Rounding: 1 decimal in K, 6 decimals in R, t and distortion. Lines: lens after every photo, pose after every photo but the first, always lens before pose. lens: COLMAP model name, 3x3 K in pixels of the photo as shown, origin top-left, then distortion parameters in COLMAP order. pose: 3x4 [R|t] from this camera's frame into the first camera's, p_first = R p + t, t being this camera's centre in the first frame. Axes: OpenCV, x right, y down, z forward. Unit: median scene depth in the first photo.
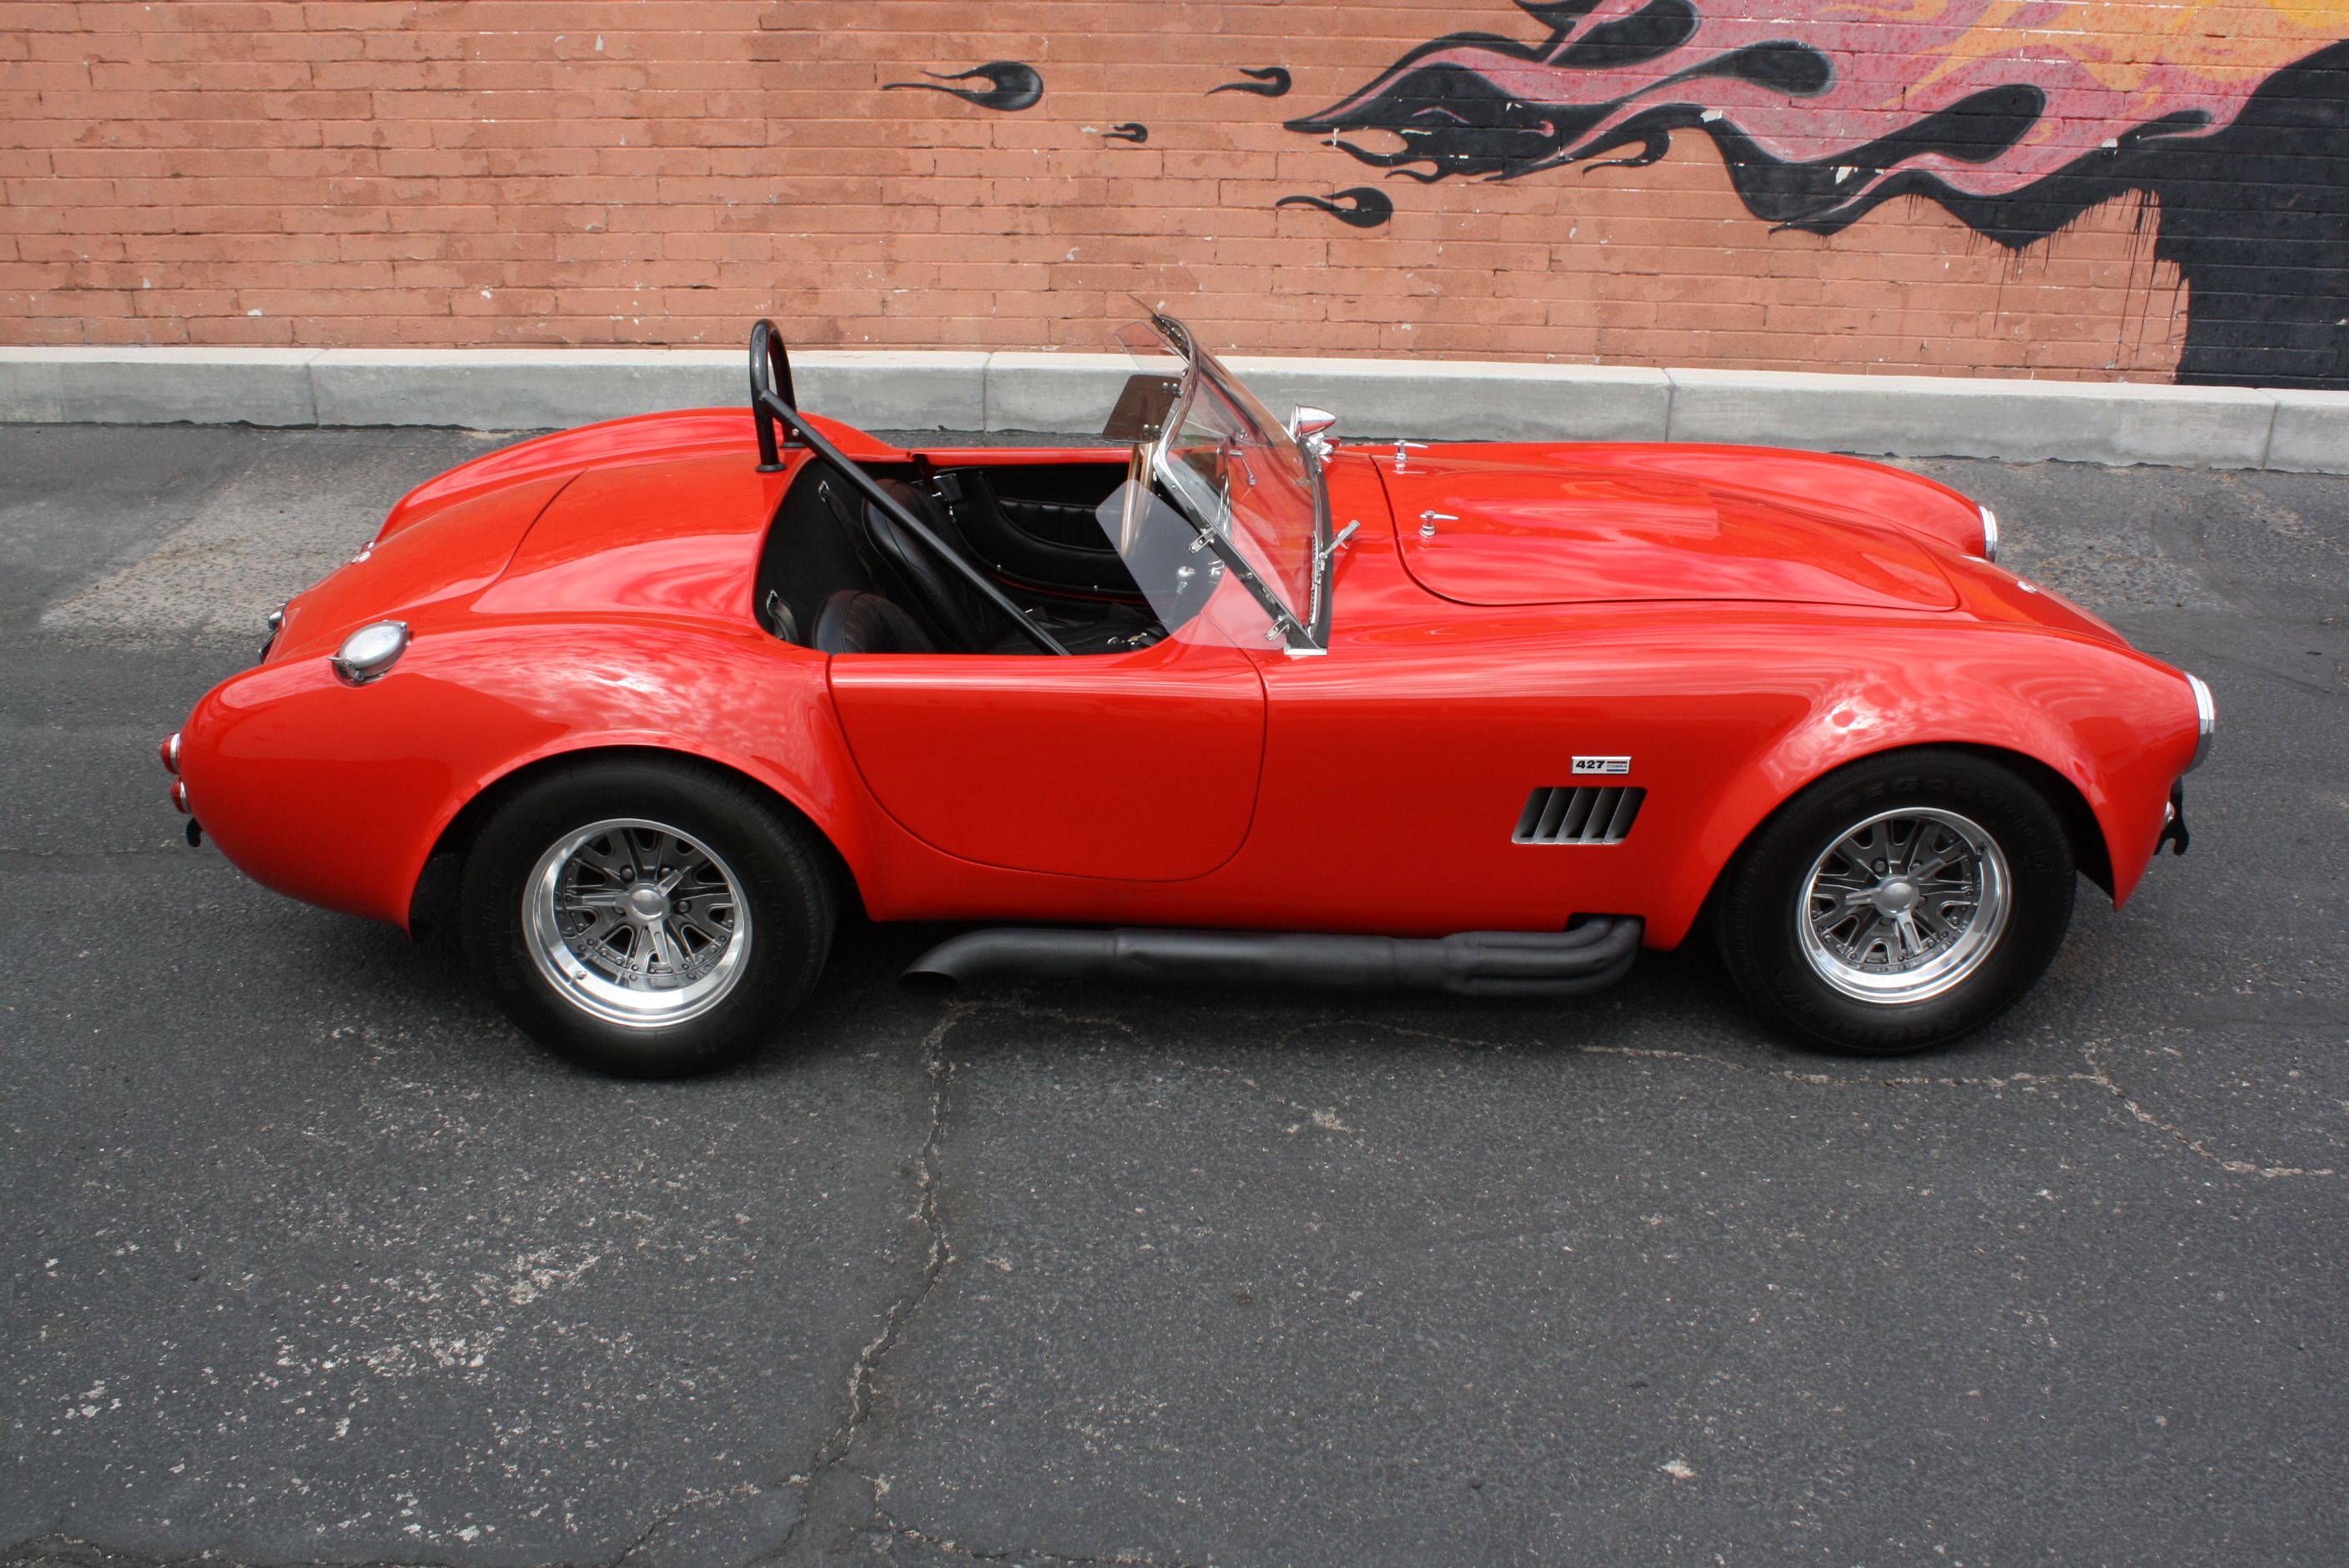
lens RADIAL K [[2162.1, 0, 1185.4], [0, 2162.1, 749.6], [0, 0, 1]] dist [-0.099296, 0.000000]
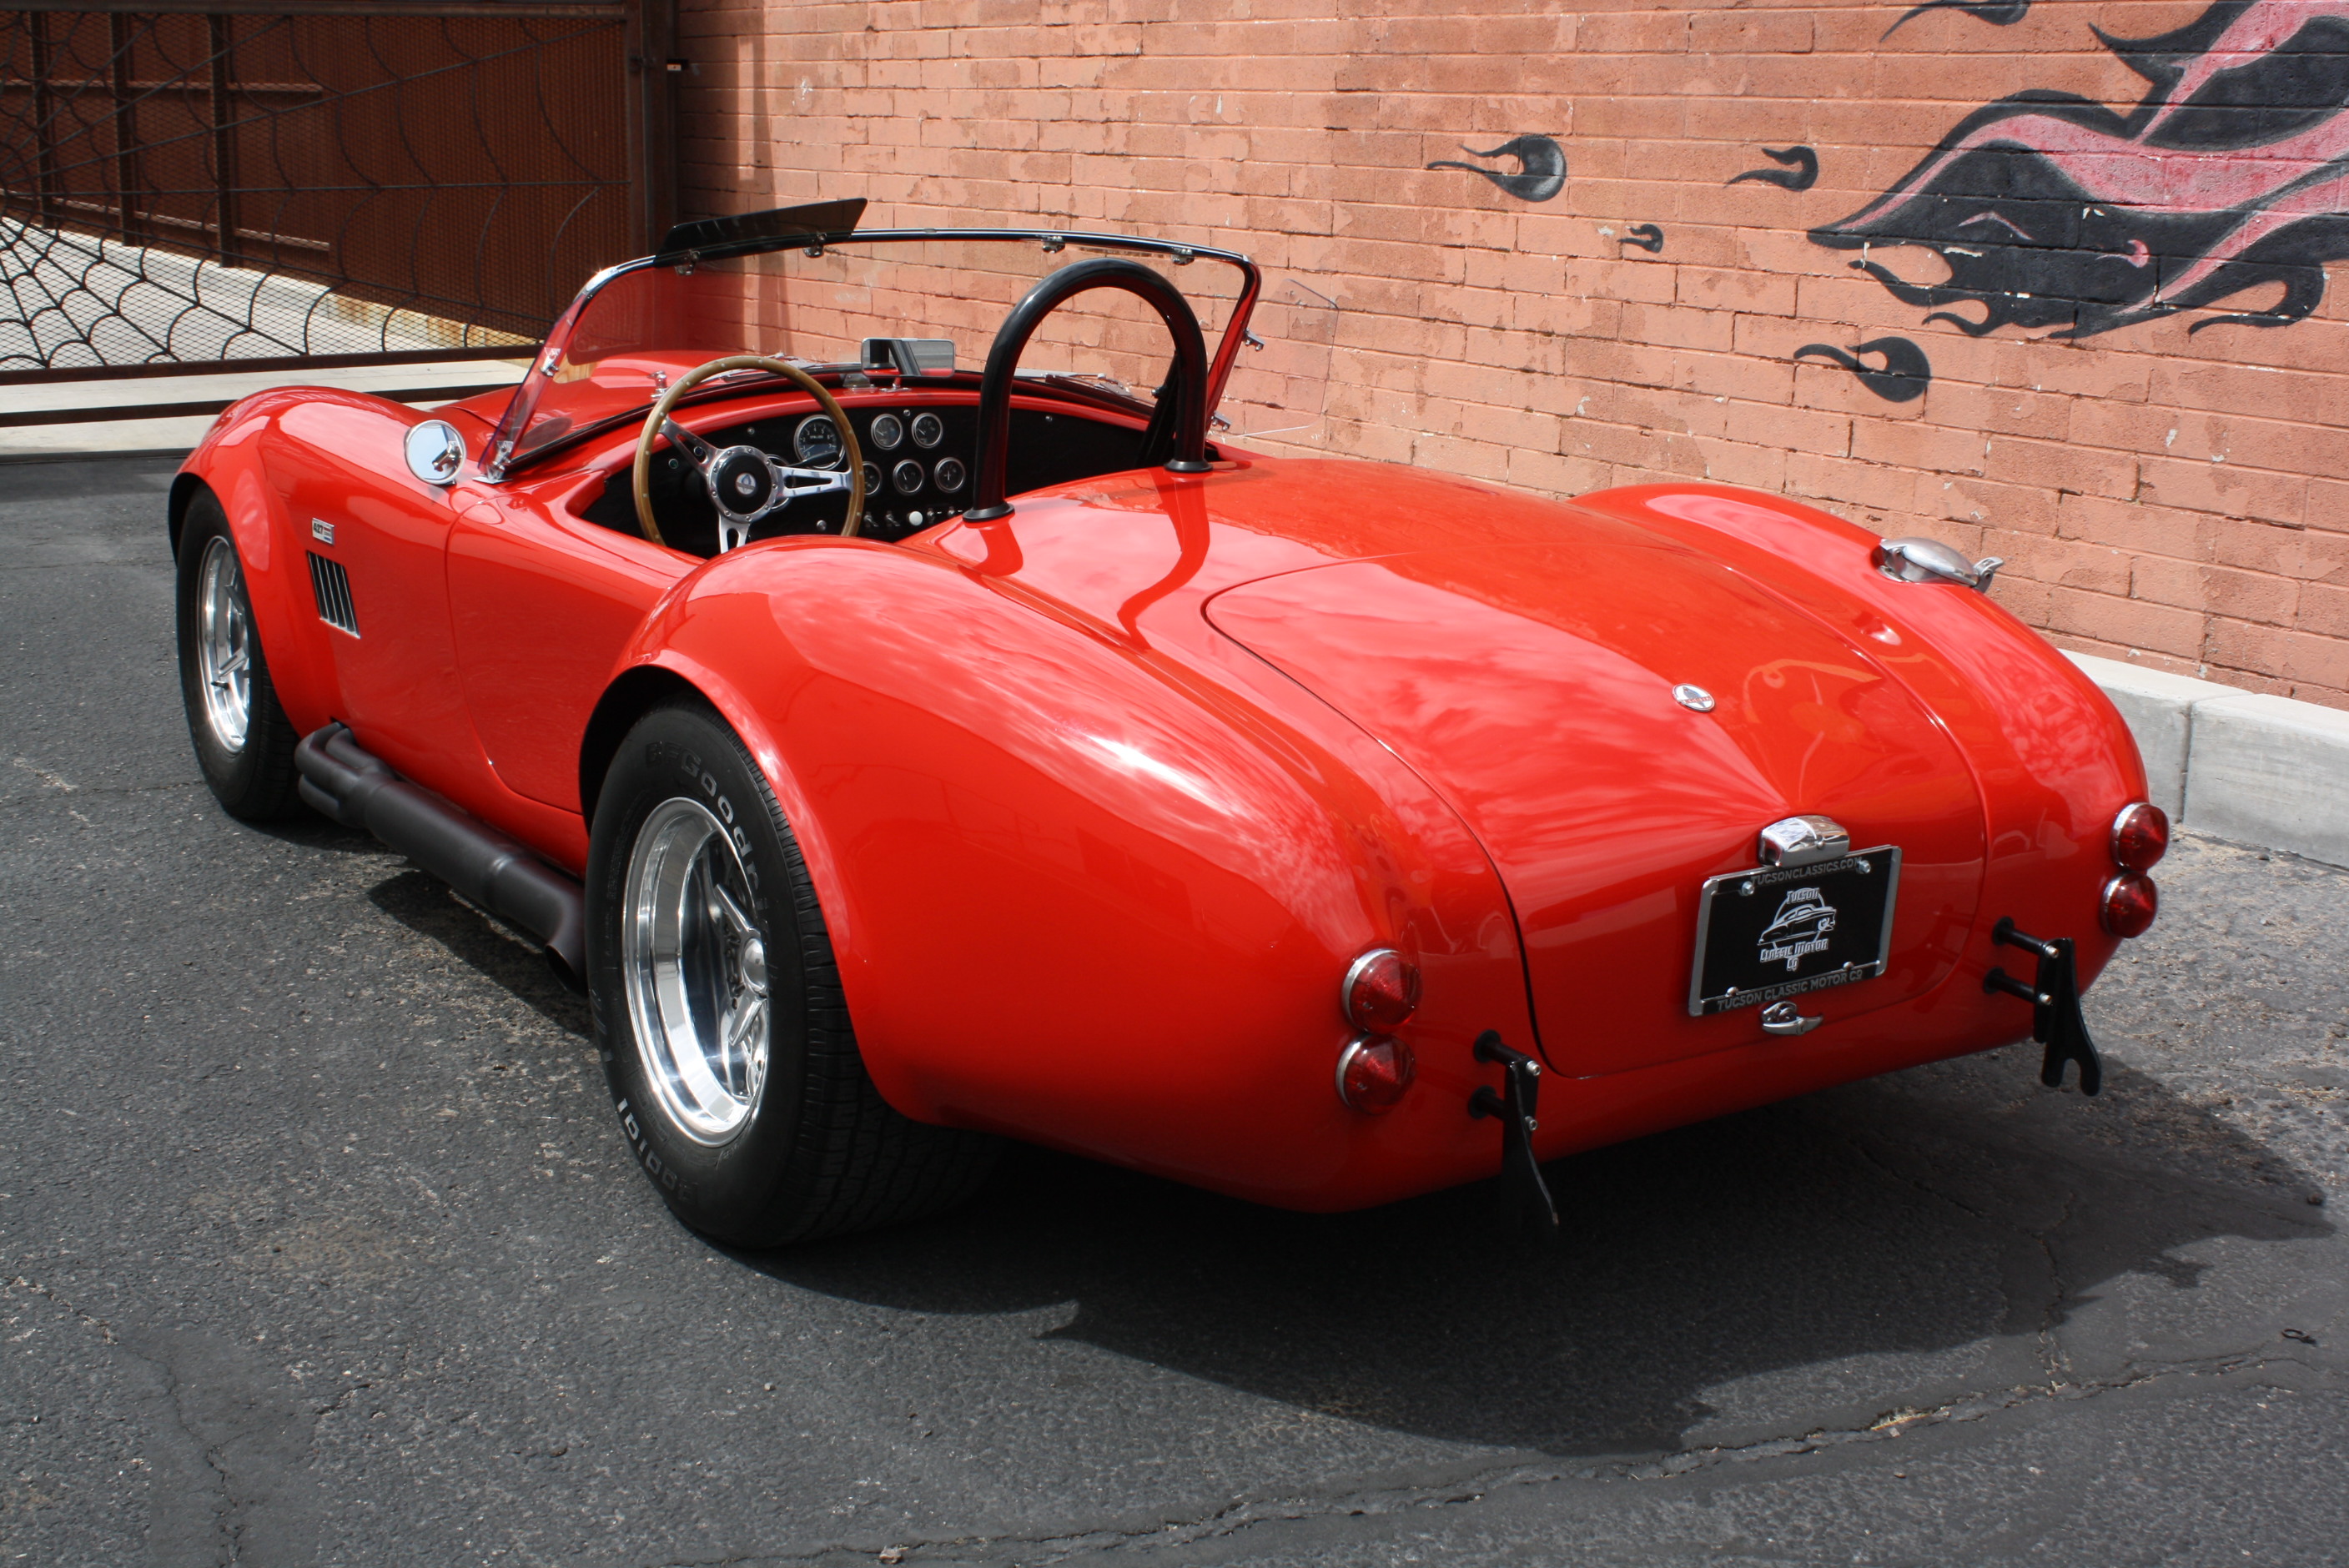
lens RADIAL K [[2771.0, 0, 1209.3], [0, 2771.0, 746.6], [0, 0, 1]] dist [-0.051002, 0.000000]
pose [[0.569533, 0.181974, -0.801572, 0.647328], [-0.353959, 0.934432, -0.039359, -0.045687], [0.741853, 0.306140, 0.596601, 0.404796]]
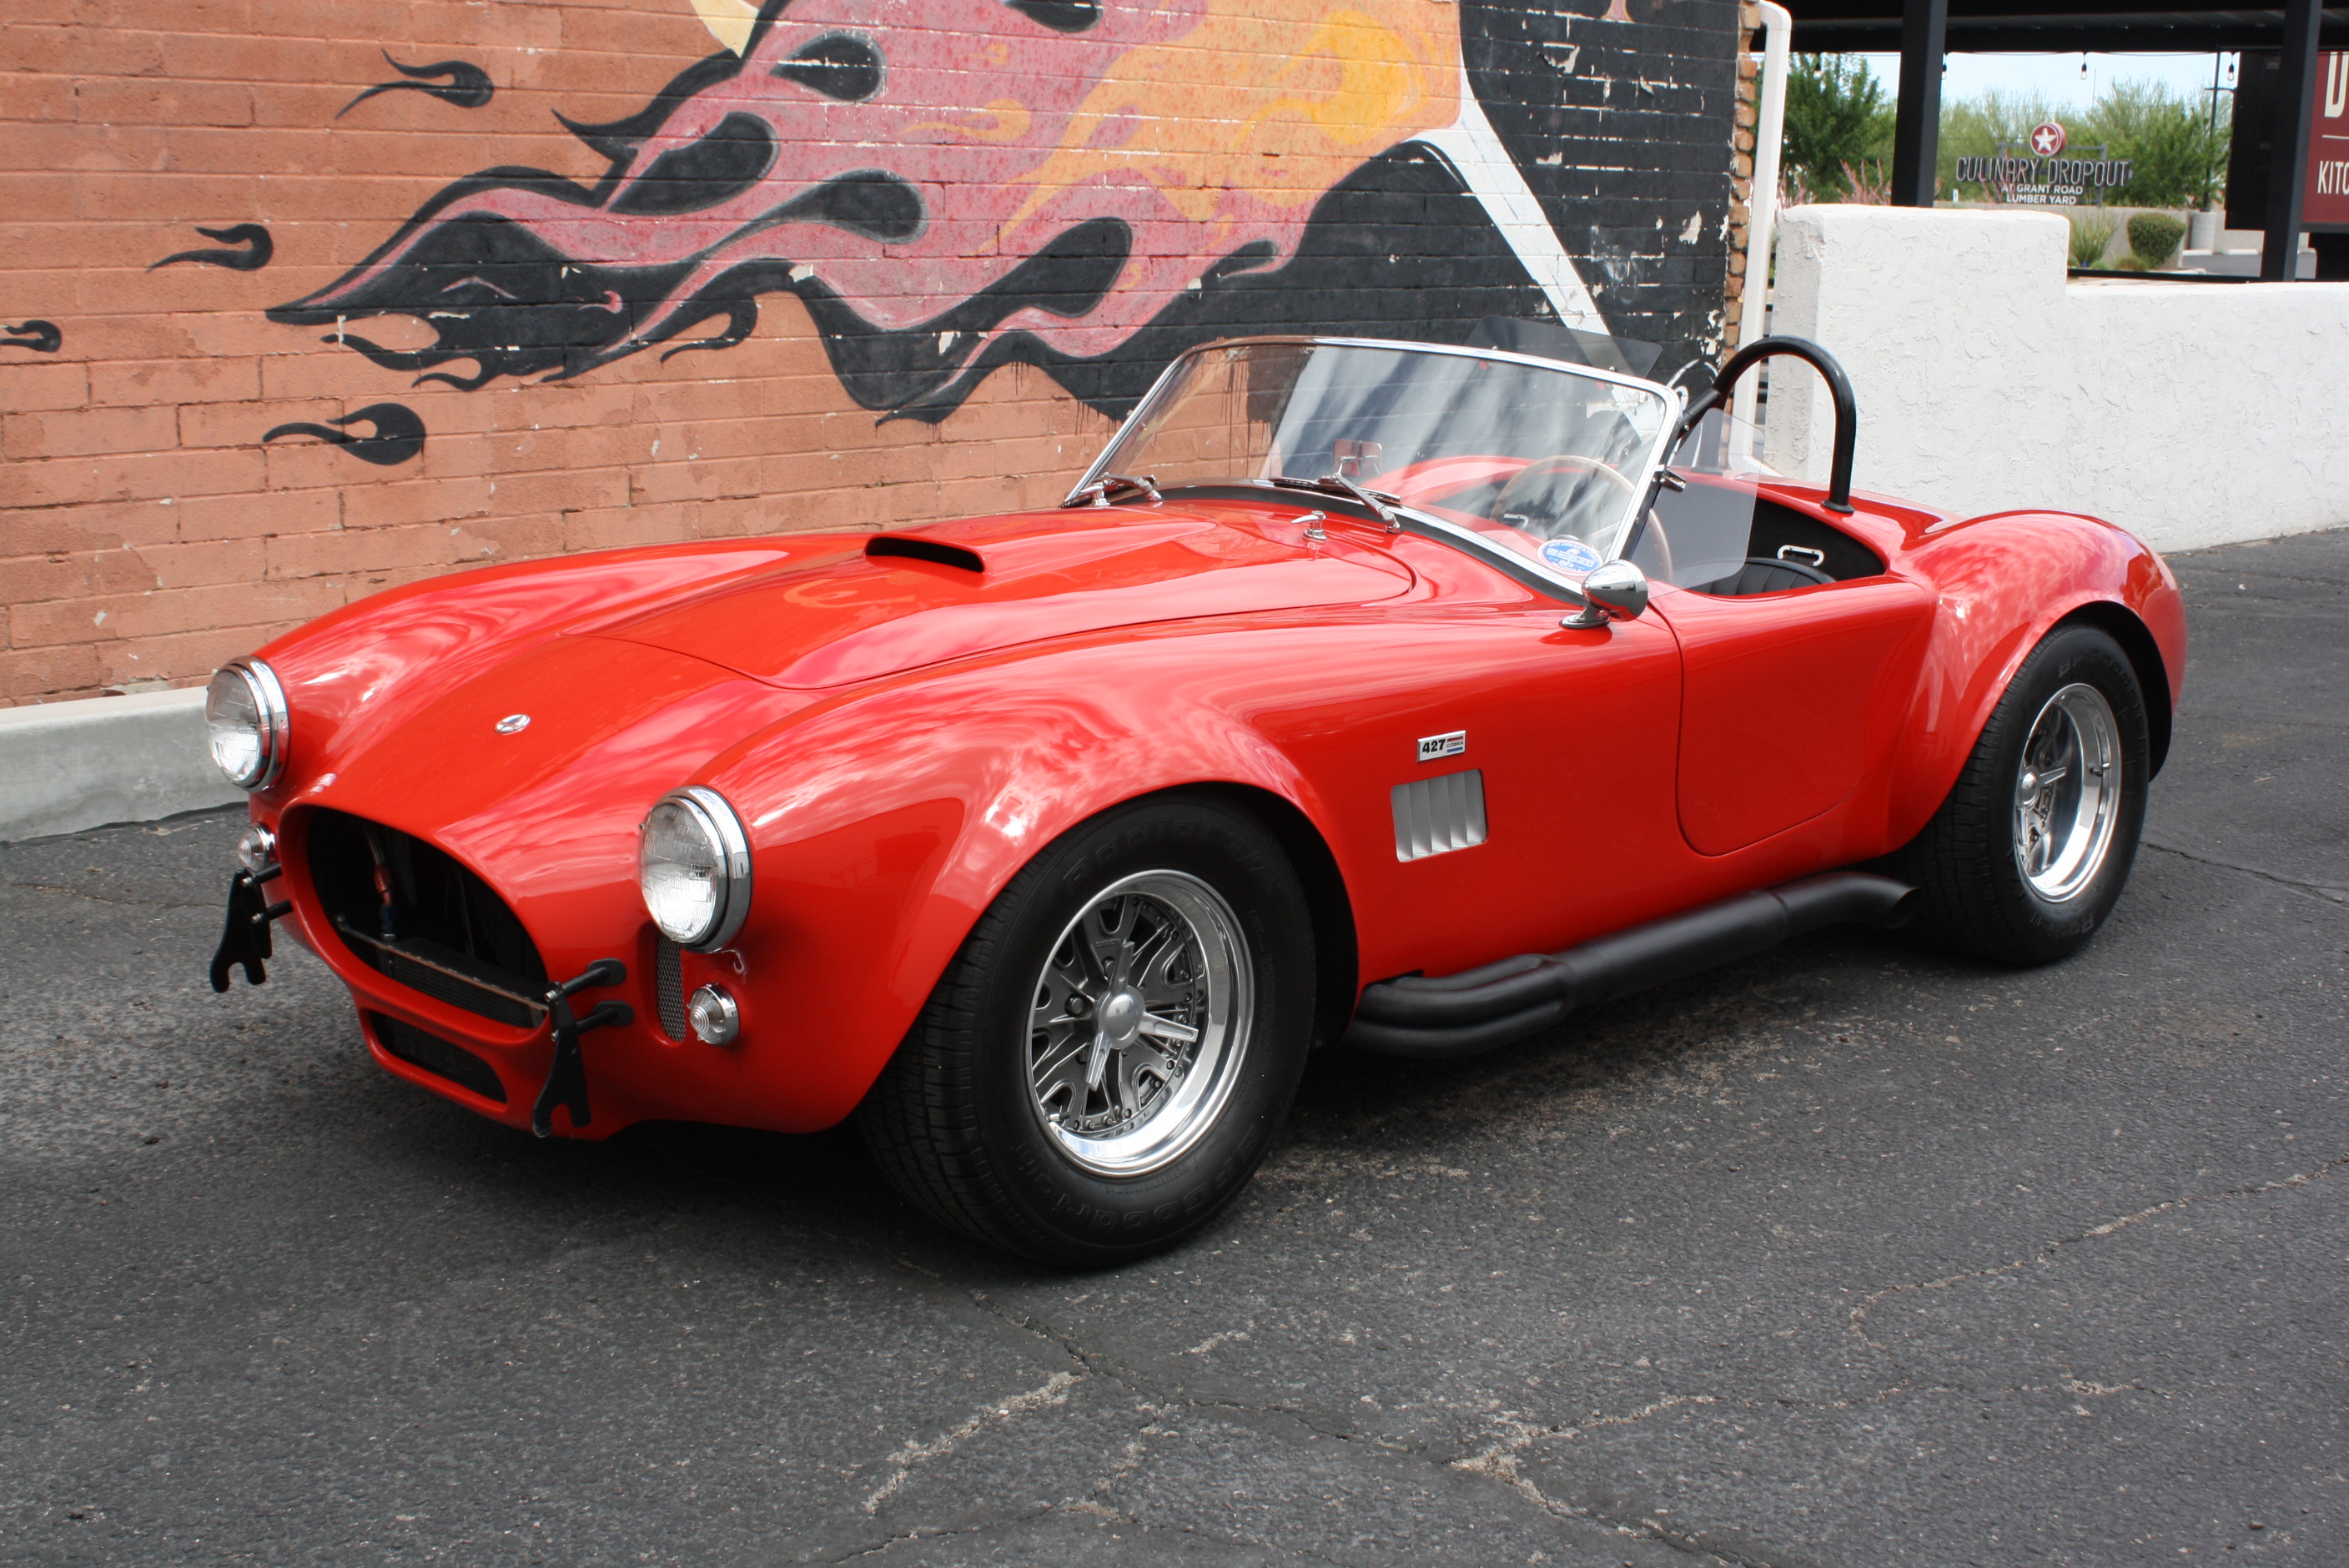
lens RADIAL K [[2885.1, 0, 1166.9], [0, 2885.1, 744.3], [0, 0, 1]] dist [-0.049064, 0.000000]
pose [[0.705041, -0.138543, 0.695502, -0.376336], [0.286776, 0.952665, -0.100939, -0.005541], [-0.648596, 0.270620, 0.711398, 0.251123]]
